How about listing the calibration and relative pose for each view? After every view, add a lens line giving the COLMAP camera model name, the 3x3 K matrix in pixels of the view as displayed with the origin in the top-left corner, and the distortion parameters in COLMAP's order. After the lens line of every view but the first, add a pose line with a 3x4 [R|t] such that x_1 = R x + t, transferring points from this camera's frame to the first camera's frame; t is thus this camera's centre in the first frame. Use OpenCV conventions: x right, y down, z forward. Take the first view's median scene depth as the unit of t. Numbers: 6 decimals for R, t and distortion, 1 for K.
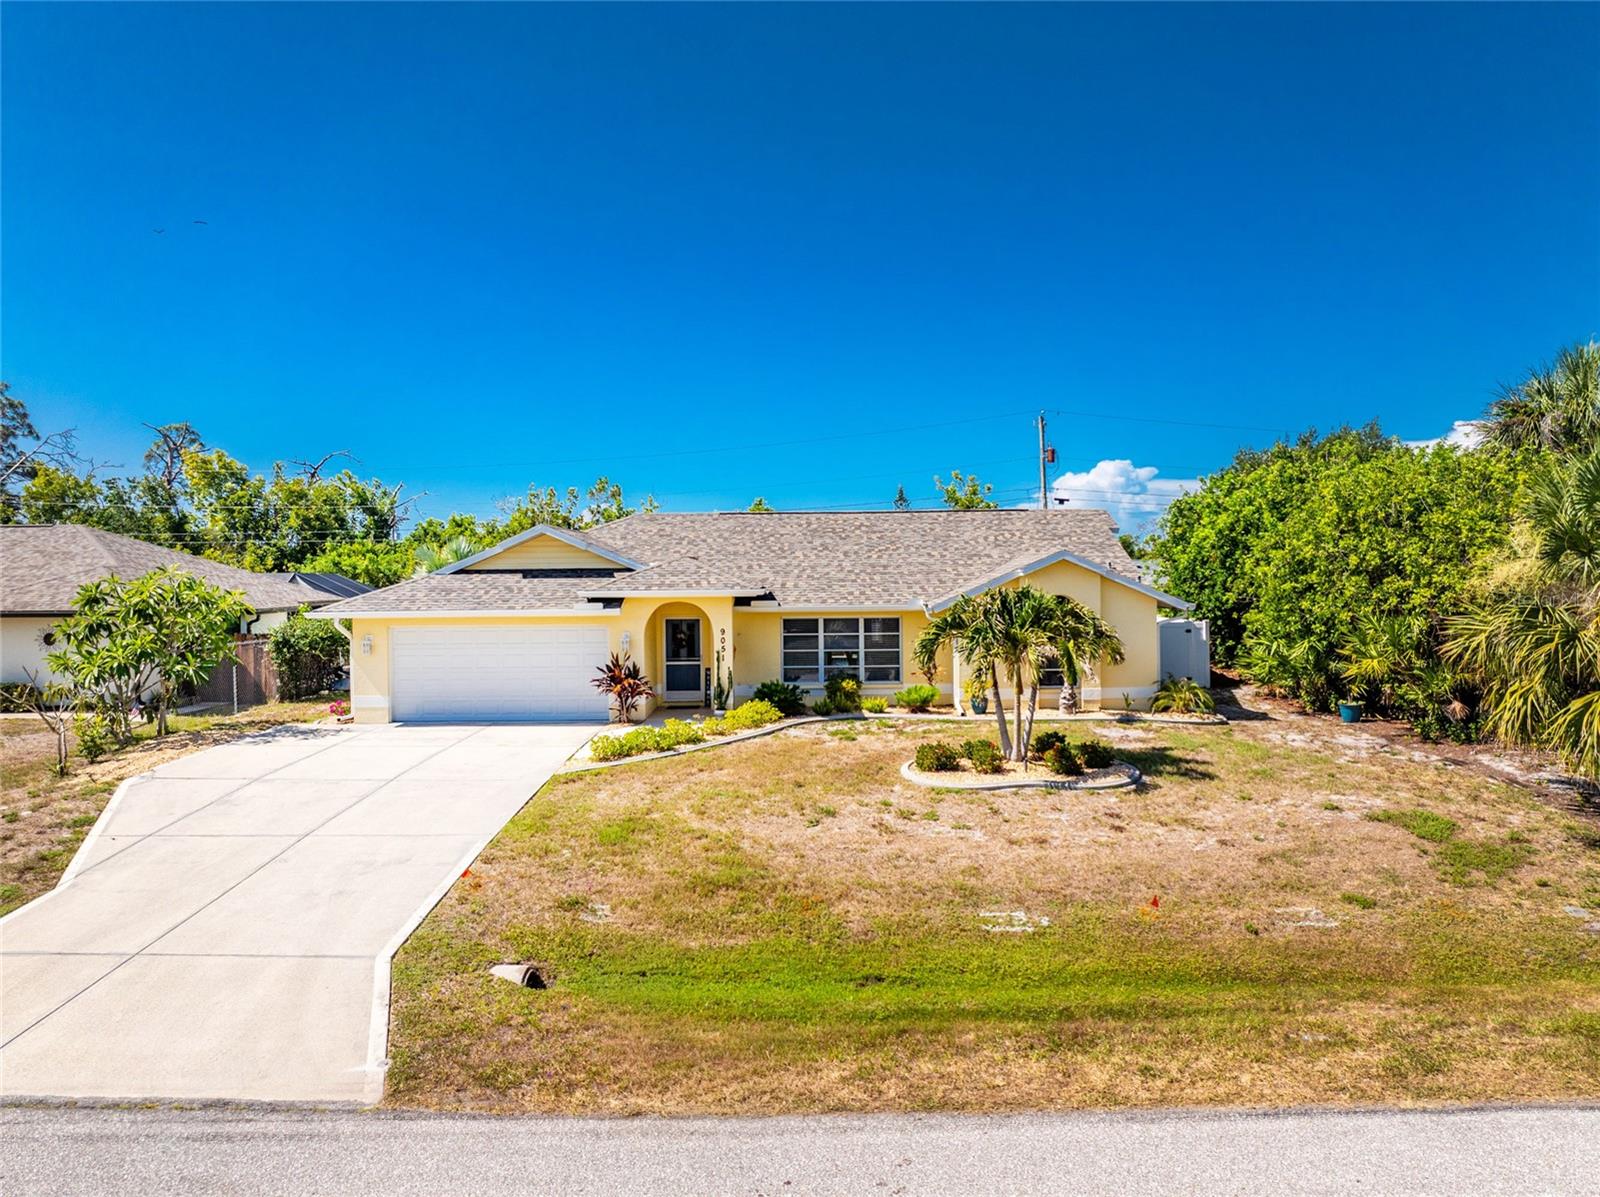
lens RADIAL K [[1128.8, 0, 802.5], [0, 1128.8, 586.5], [0, 0, 1]] dist [-0.057013, 0.031342]
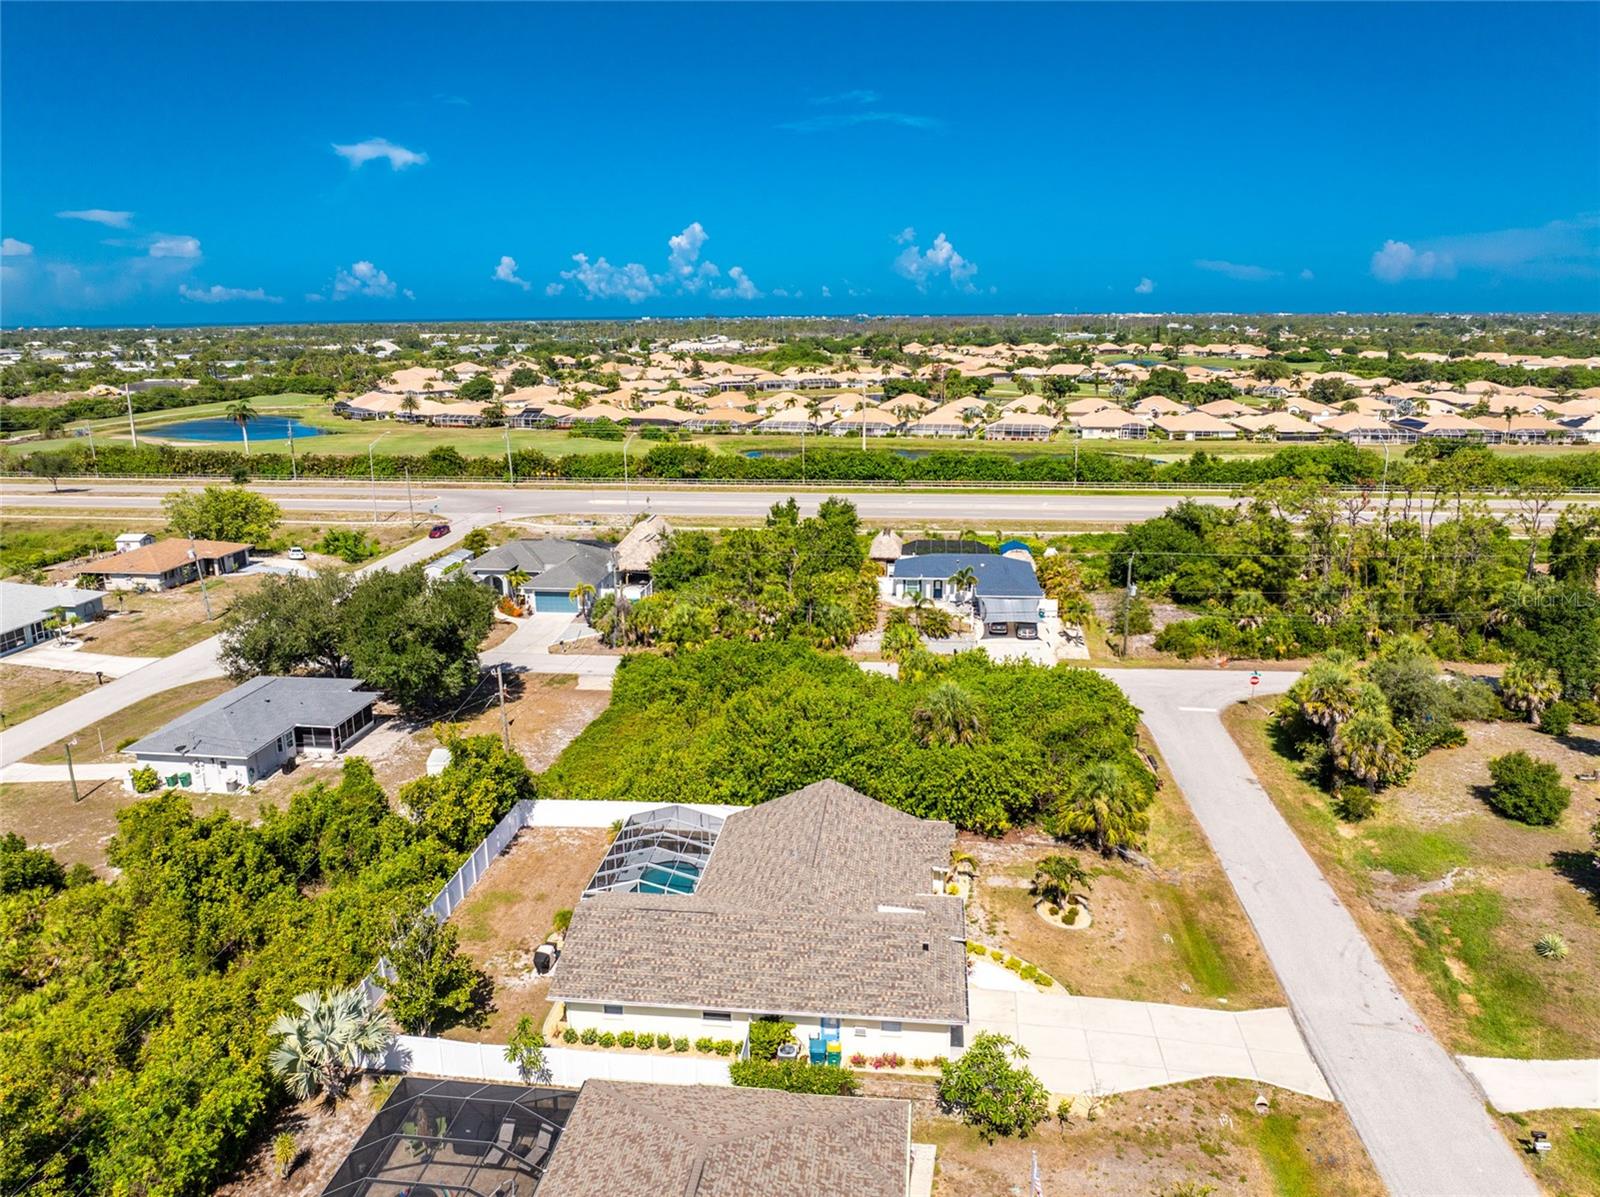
lens RADIAL K [[1122.3, 0, 803.8], [0, 1122.3, 588.4], [0, 0, 1]] dist [-0.031386, -0.009203]
pose [[0.106250, -0.226940, 0.968096, -3.199523], [0.016369, 0.973874, 0.226498, -1.695481], [-0.994205, -0.008218, 0.107189, 1.589038]]
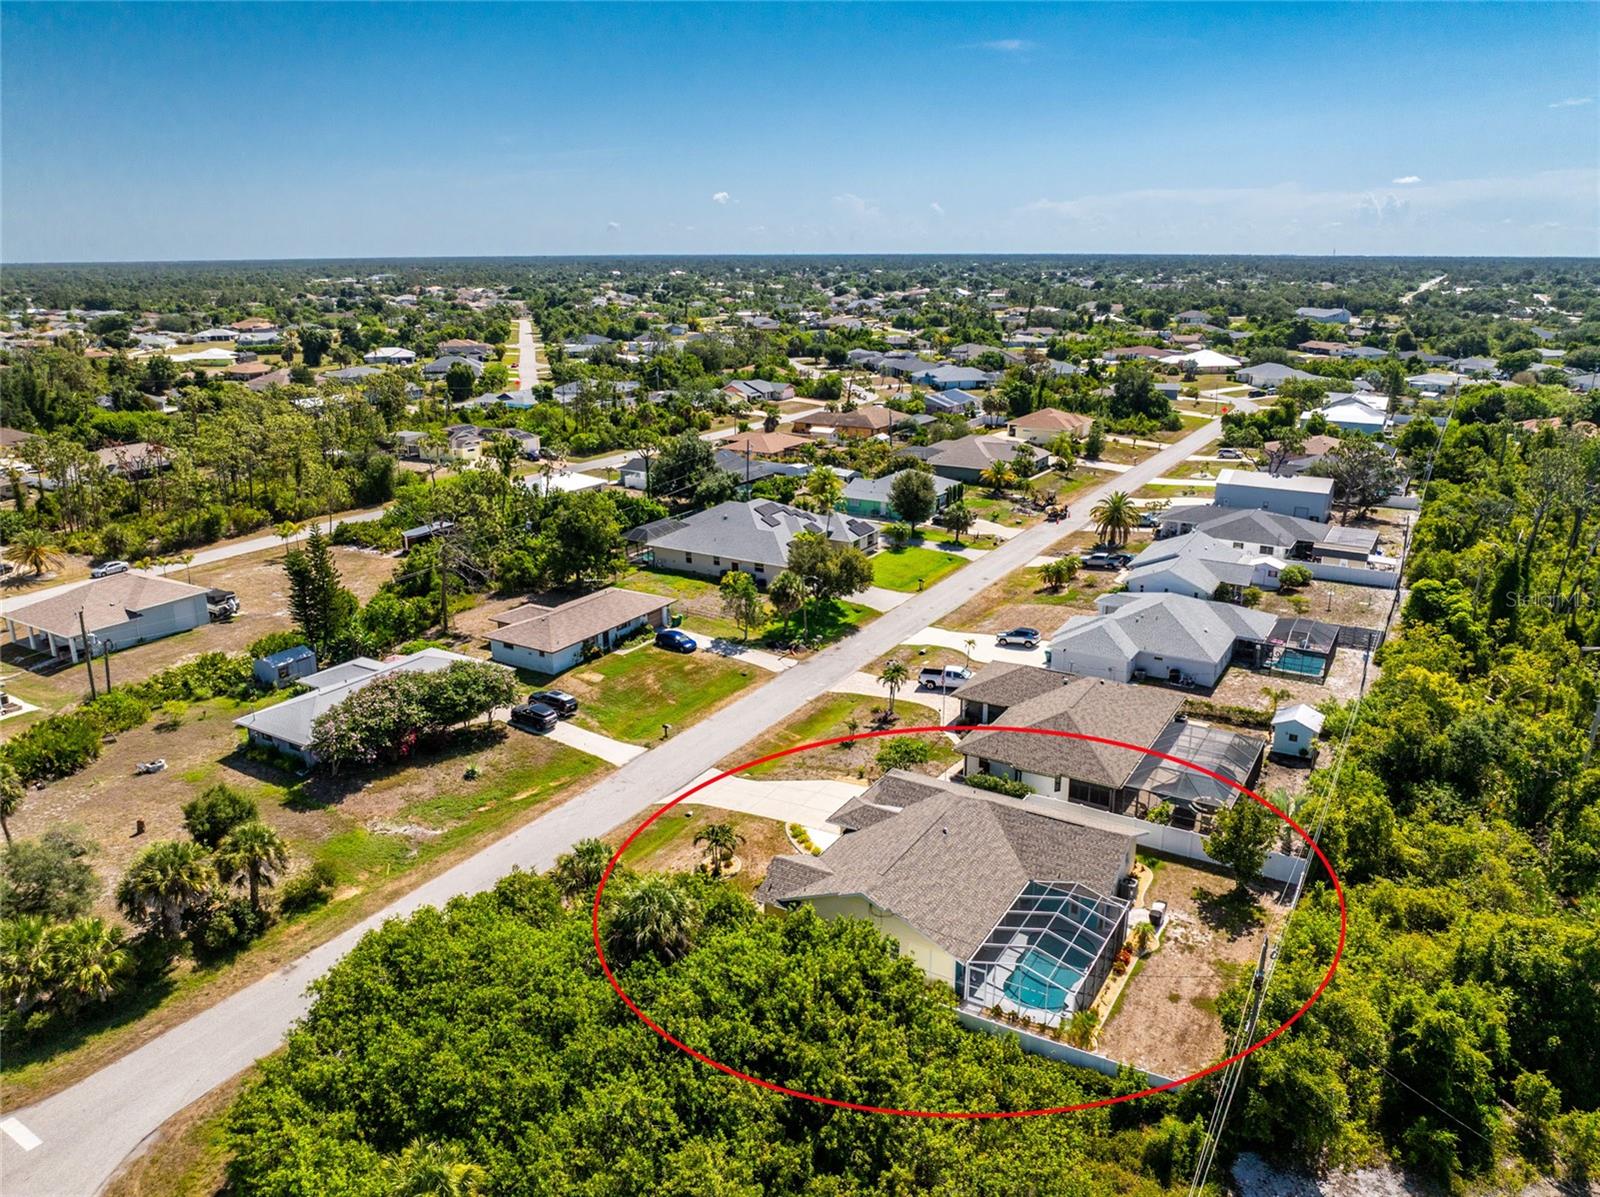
lens RADIAL K [[1115.4, 0, 812.9], [0, 1115.4, 598.1], [0, 0, 1]] dist [-0.005679, -0.056811]
pose [[-0.505915, 0.263171, -0.821457, 3.333190], [-0.001920, 0.951976, 0.306168, -2.165693], [0.862581, 0.156472, -0.481114, 3.389268]]
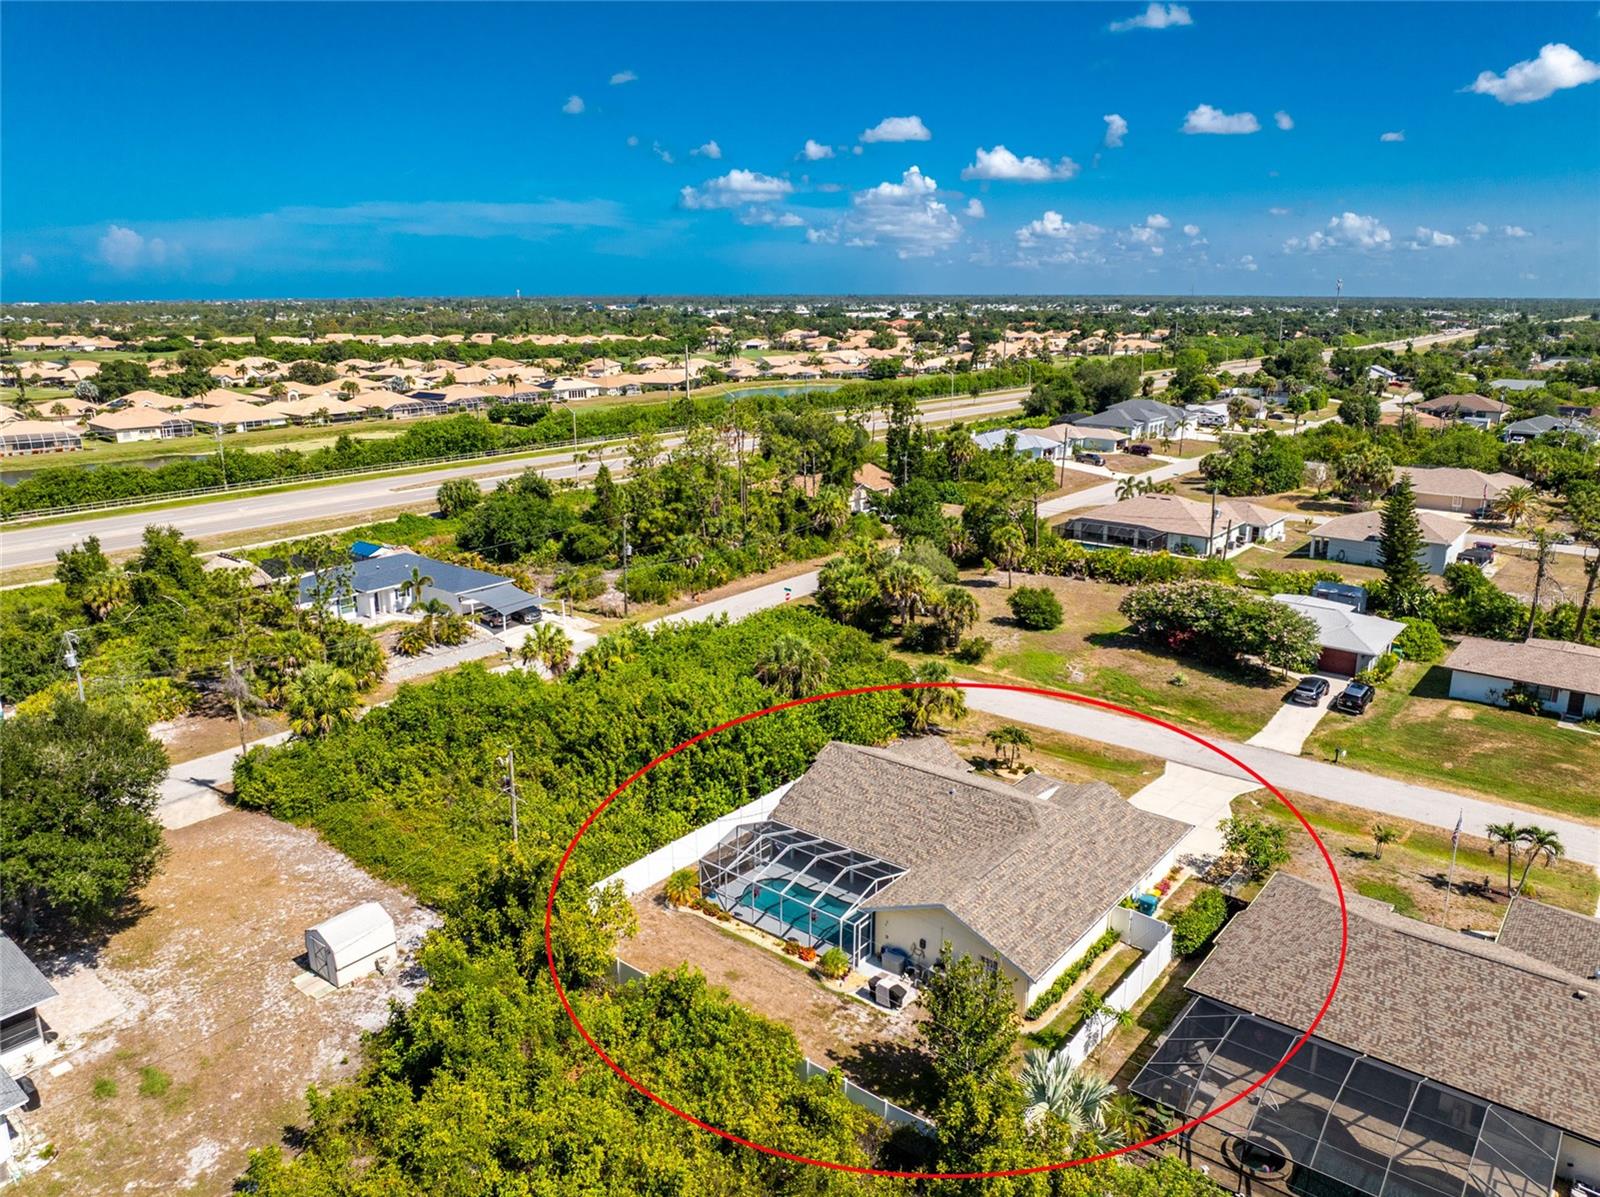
lens RADIAL K [[1122.3, 0, 803.8], [0, 1122.3, 588.4], [0, 0, 1]] dist [-0.031386, -0.009203]
pose [[-0.779398, -0.146988, 0.609042, -1.769381], [0.016089, 0.967074, 0.253985, -1.678399], [-0.626322, 0.207755, -0.751371, 4.875466]]
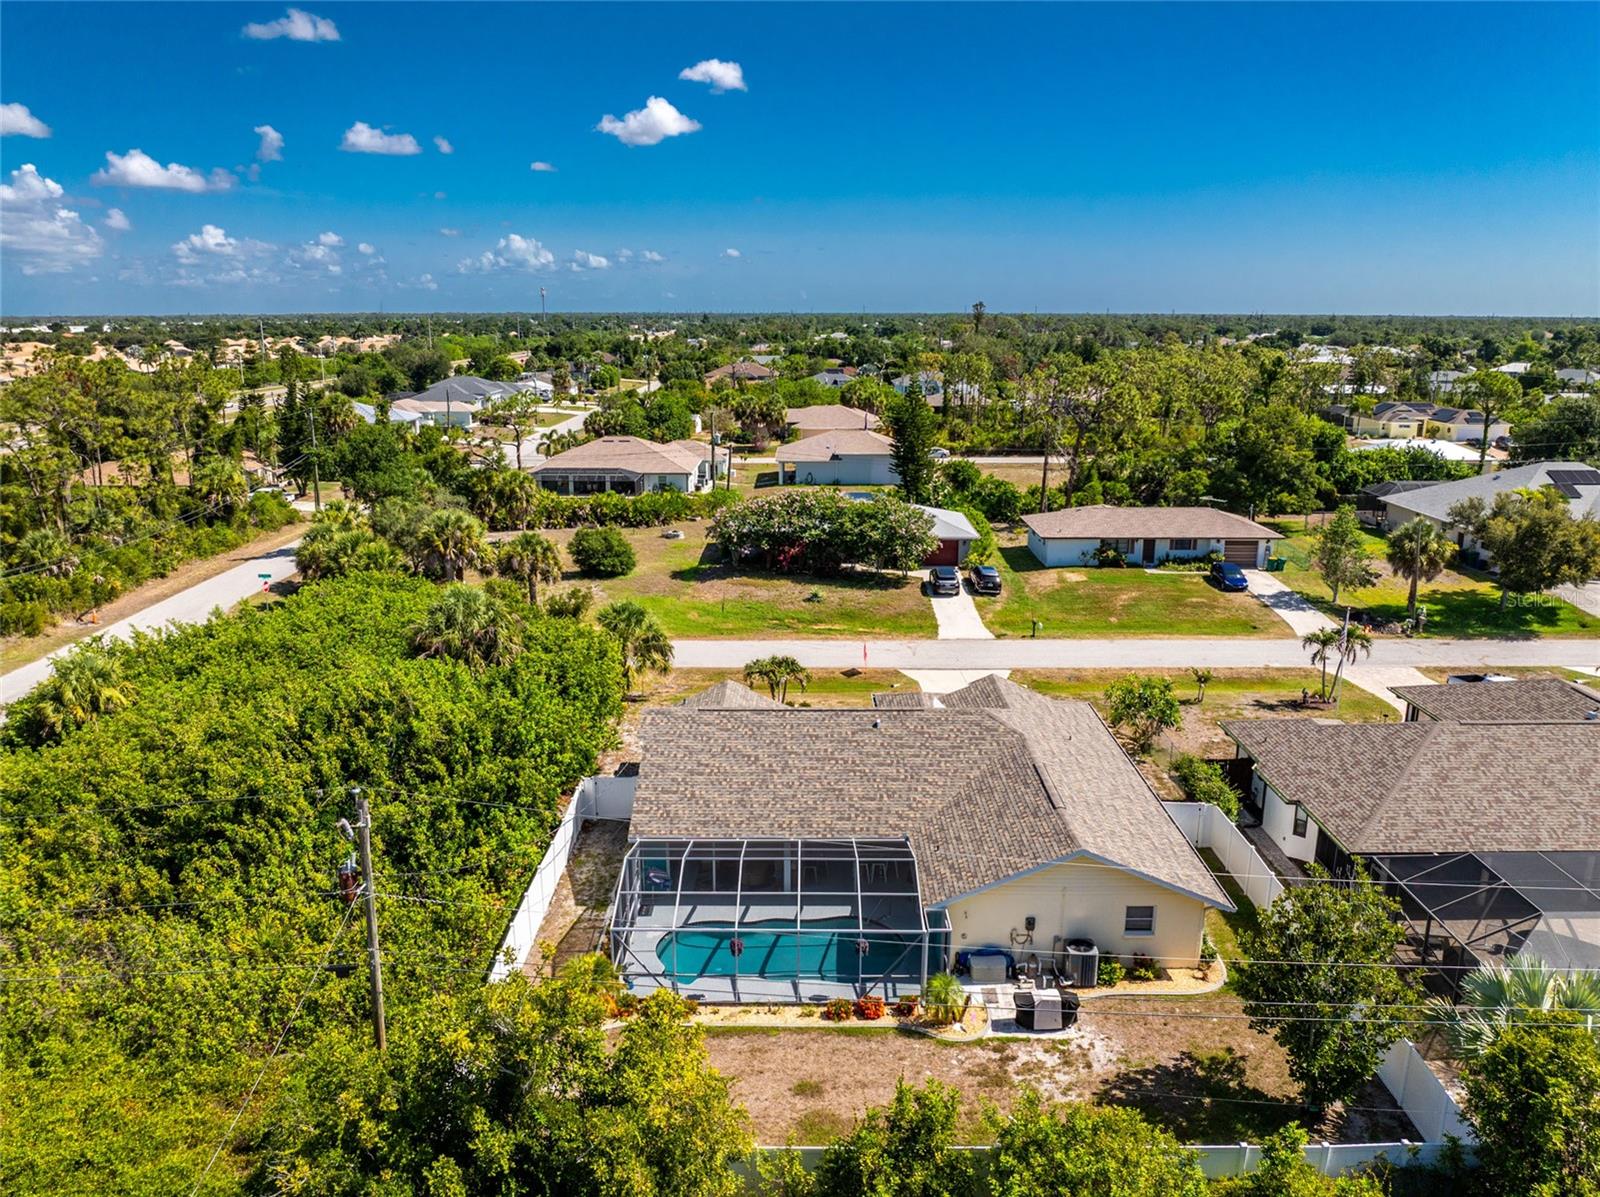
lens RADIAL K [[1125.5, 0, 804.2], [0, 1125.5, 587.6], [0, 0, 1]] dist [-0.044902, 0.016086]
pose [[-0.999960, 0.008589, 0.002361, 0.128356], [0.008906, 0.968935, 0.247157, -1.052728], [-0.000164, 0.247168, -0.968973, 4.400474]]
